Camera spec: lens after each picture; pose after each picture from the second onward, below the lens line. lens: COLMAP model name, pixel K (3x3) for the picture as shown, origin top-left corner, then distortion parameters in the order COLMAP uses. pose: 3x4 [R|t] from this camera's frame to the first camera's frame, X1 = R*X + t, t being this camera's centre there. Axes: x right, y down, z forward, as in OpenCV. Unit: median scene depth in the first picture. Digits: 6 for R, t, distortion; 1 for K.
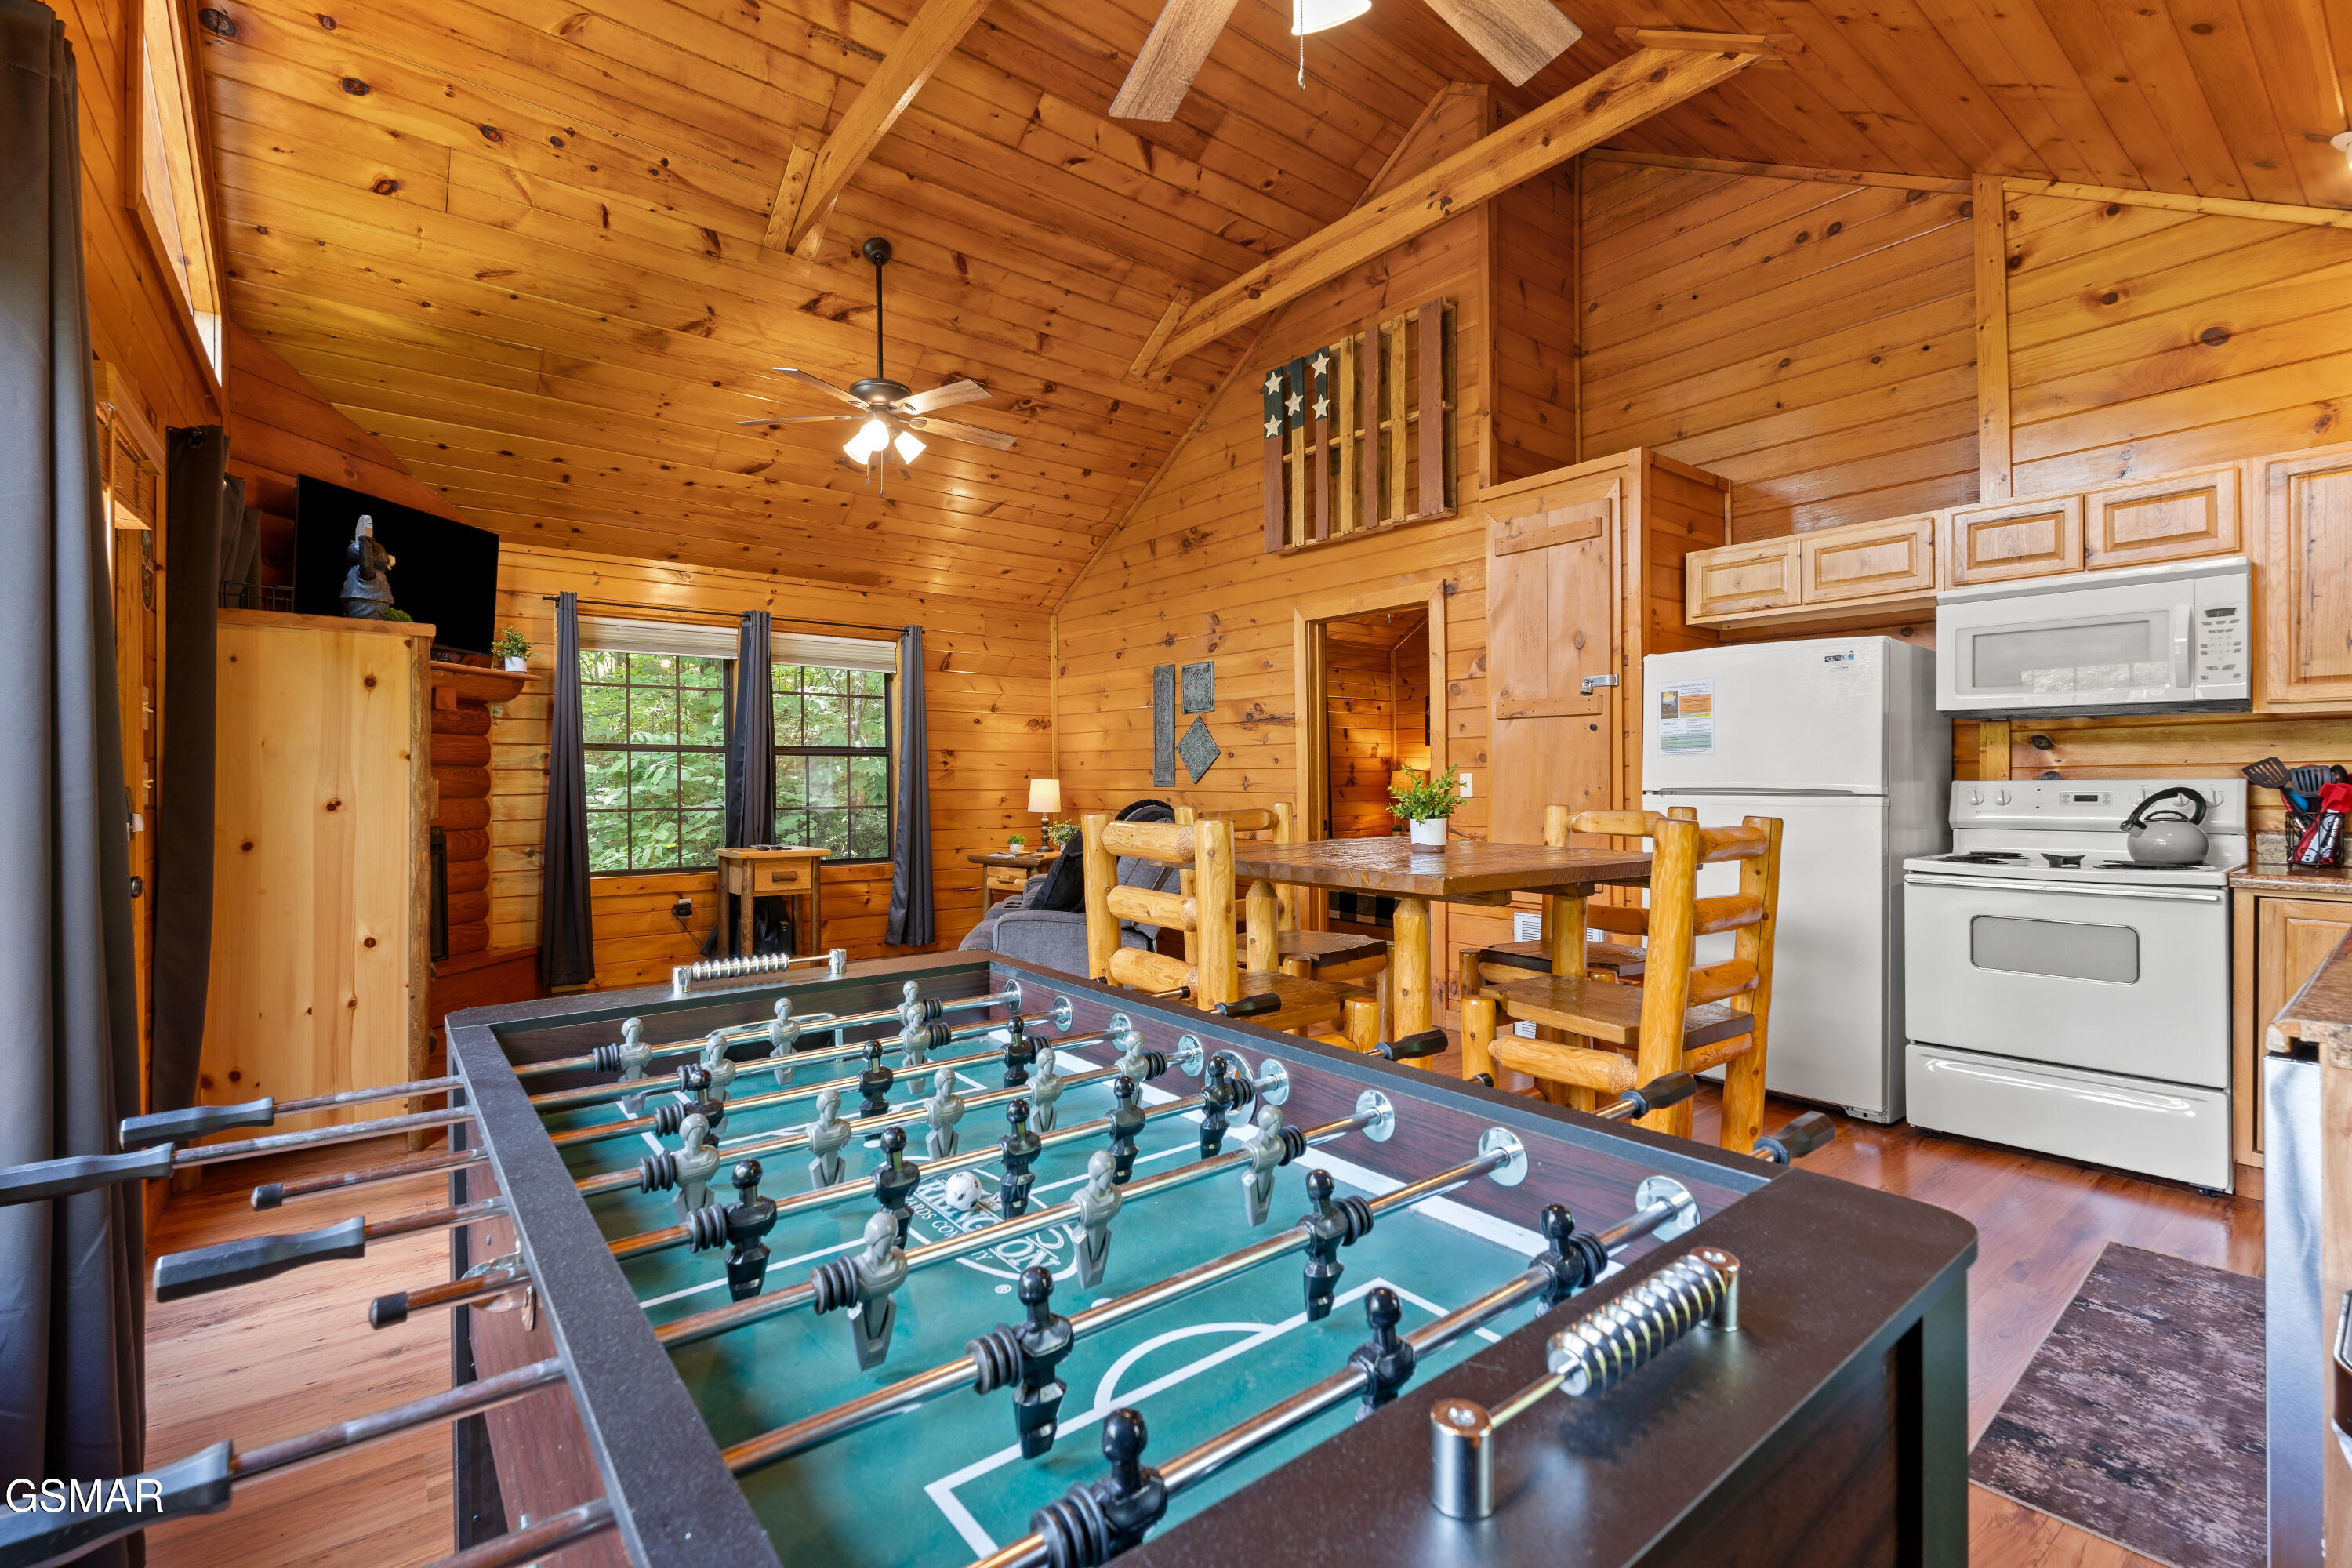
lens RADIAL K [[1038.4, 0, 1168.7], [0, 1038.4, 776.1], [0, 0, 1]] dist [-0.007984, 0.001410]
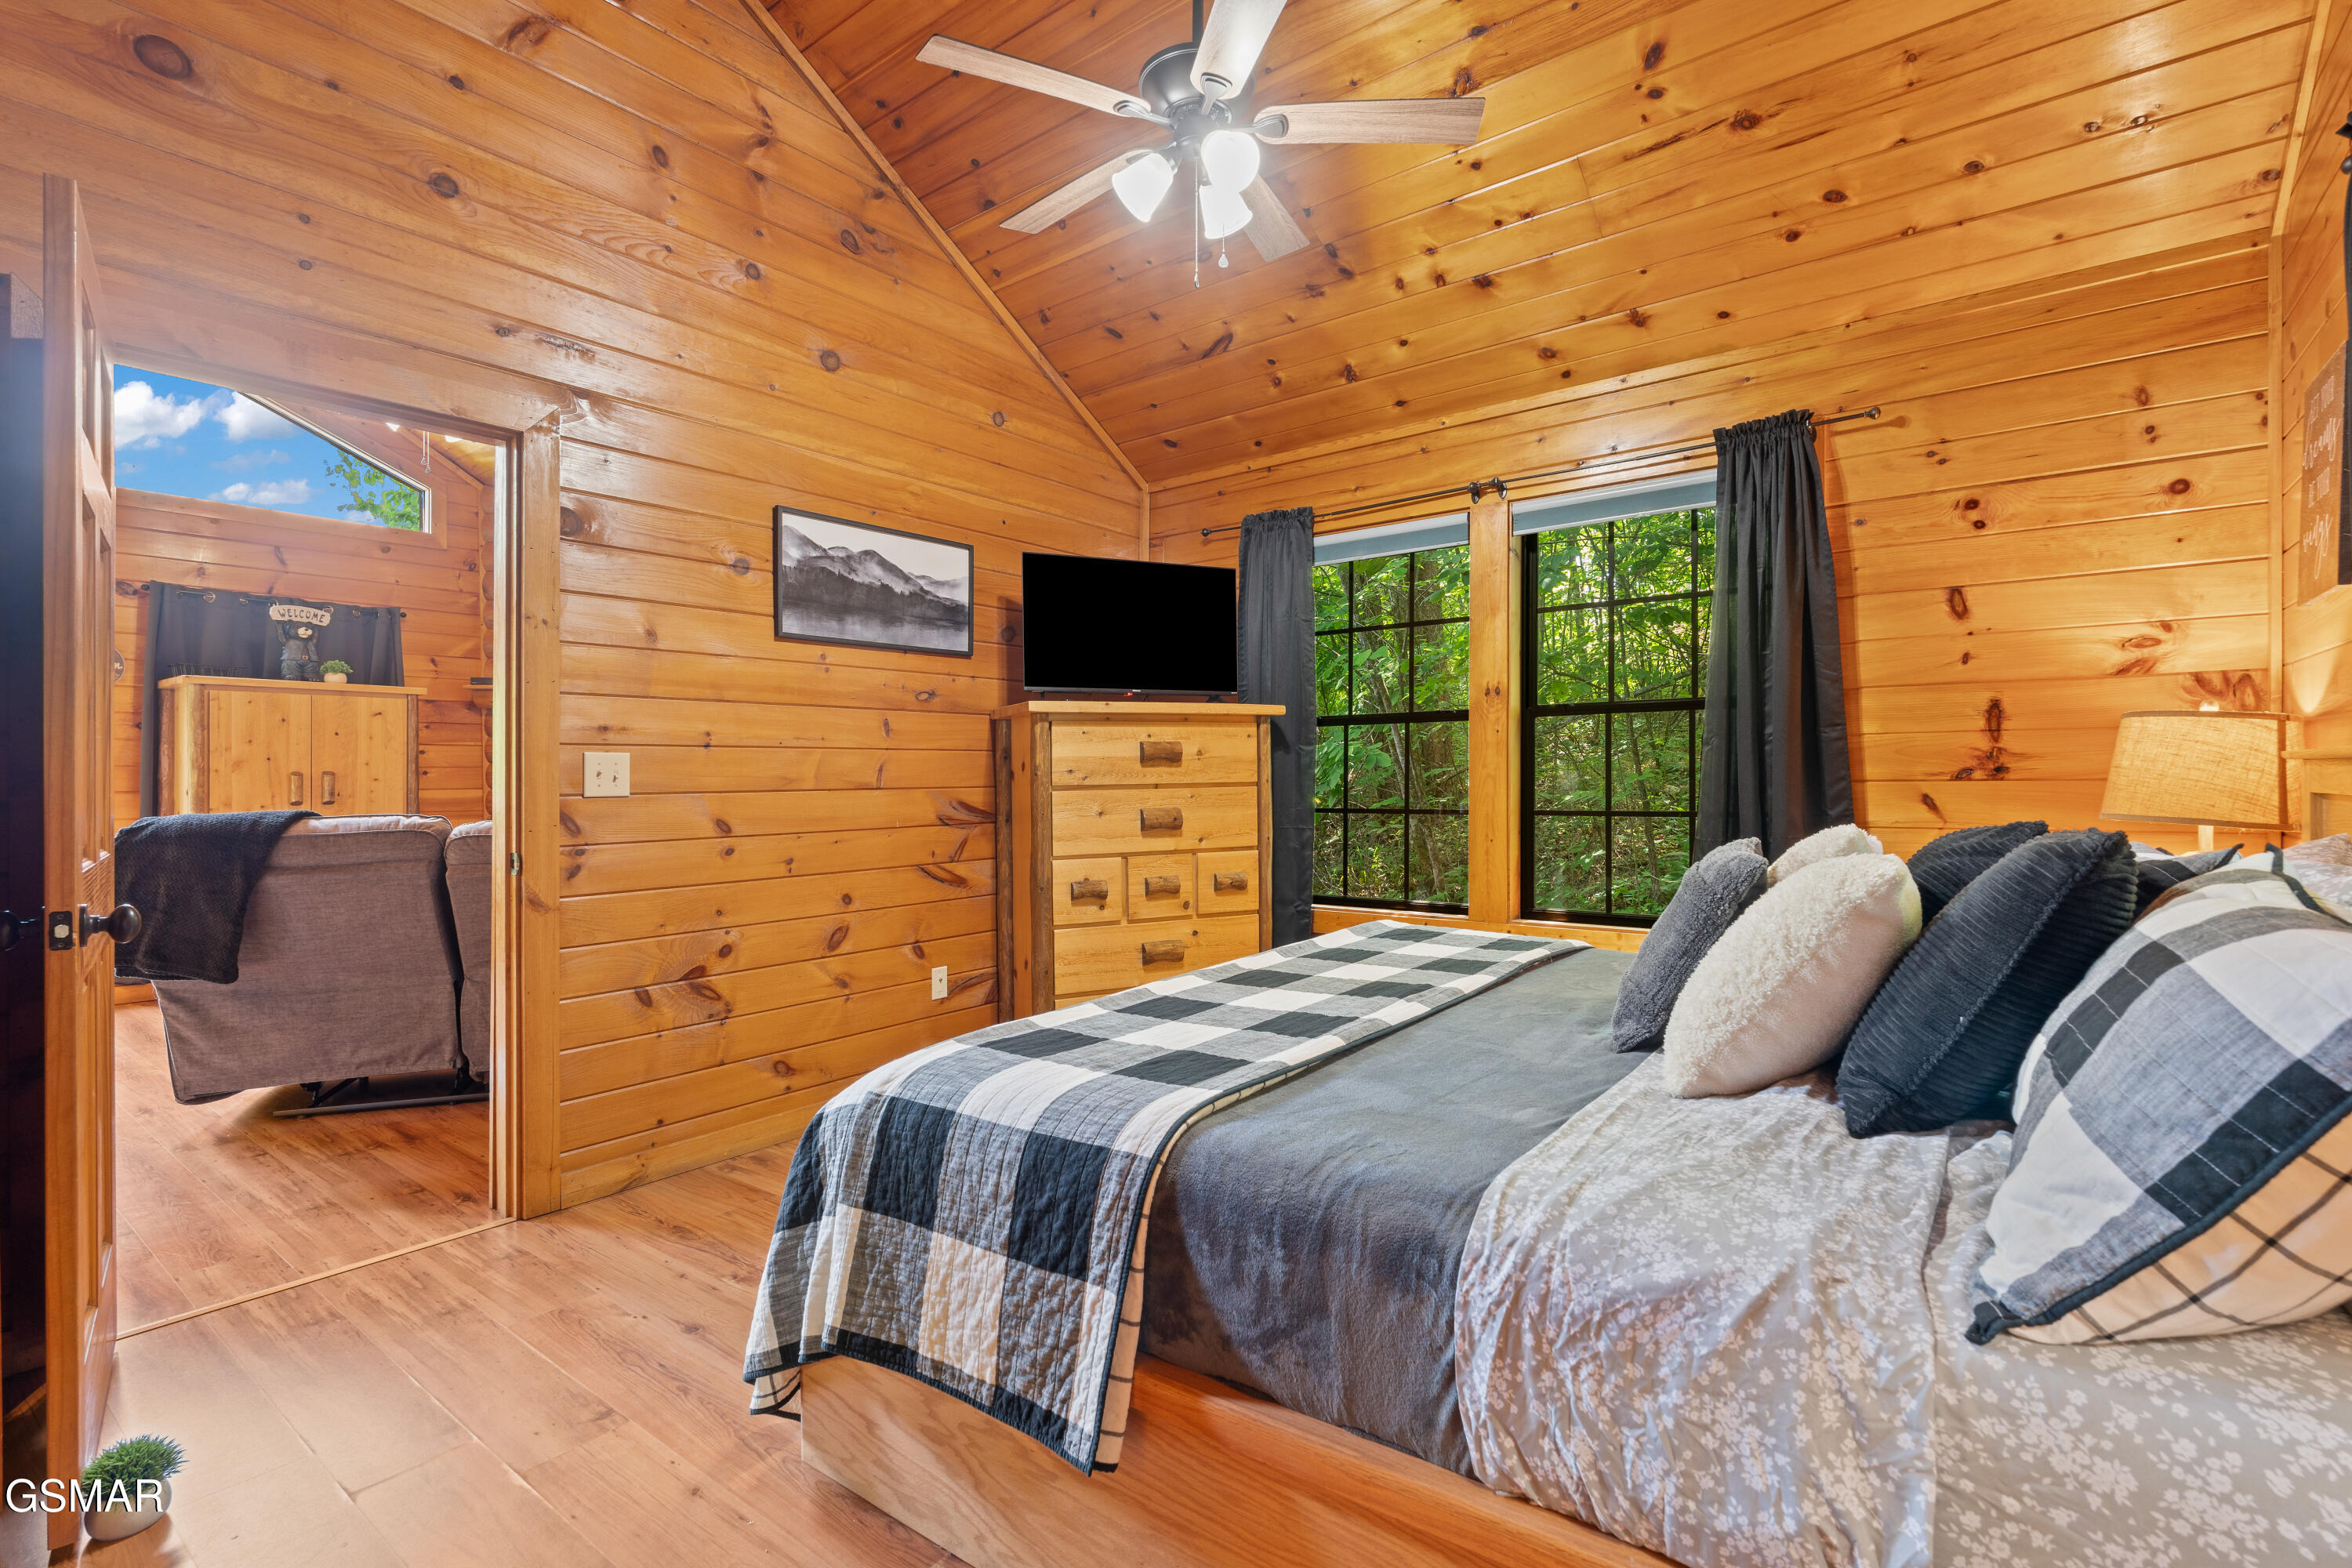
lens RADIAL K [[1063.2, 0, 1154.1], [0, 1063.2, 775.2], [0, 0, 1]] dist [-0.005304, 0.000182]
pose [[0.253912, 0.000075, -0.967227, 0.923567], [0.011479, 0.999929, 0.003091, 0.010746], [0.967159, -0.011888, 0.253893, 1.556152]]
